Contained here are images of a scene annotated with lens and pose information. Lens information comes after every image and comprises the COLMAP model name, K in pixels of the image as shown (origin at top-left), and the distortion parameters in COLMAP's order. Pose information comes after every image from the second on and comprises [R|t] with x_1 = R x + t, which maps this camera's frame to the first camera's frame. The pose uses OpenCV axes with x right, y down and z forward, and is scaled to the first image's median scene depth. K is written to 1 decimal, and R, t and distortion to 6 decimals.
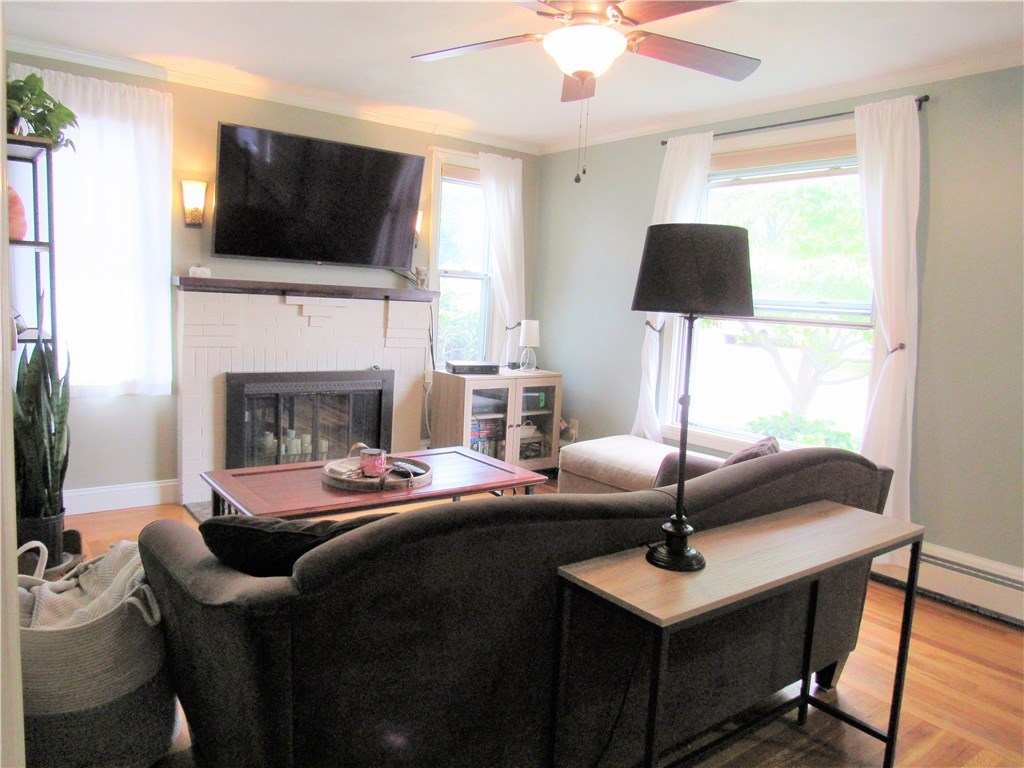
lens RADIAL K [[745.3, 0, 512.0], [0, 745.3, 384.0], [0, 0, 1]] dist [-0.007747, -0.001584]
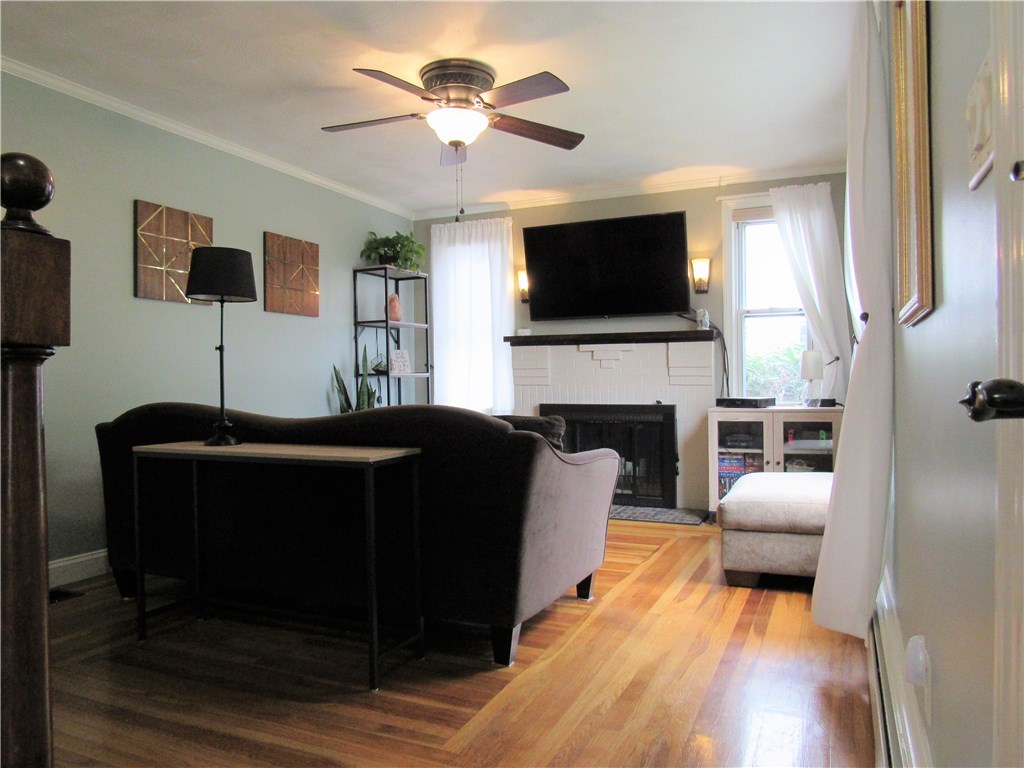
lens RADIAL K [[745.3, 0, 512.0], [0, 745.3, 384.0], [0, 0, 1]] dist [-0.007747, -0.001584]
pose [[0.473660, -0.050690, -0.879248, 0.770160], [-0.073063, 0.992639, -0.096587, 0.082332], [0.877672, 0.109989, 0.466470, 0.302789]]
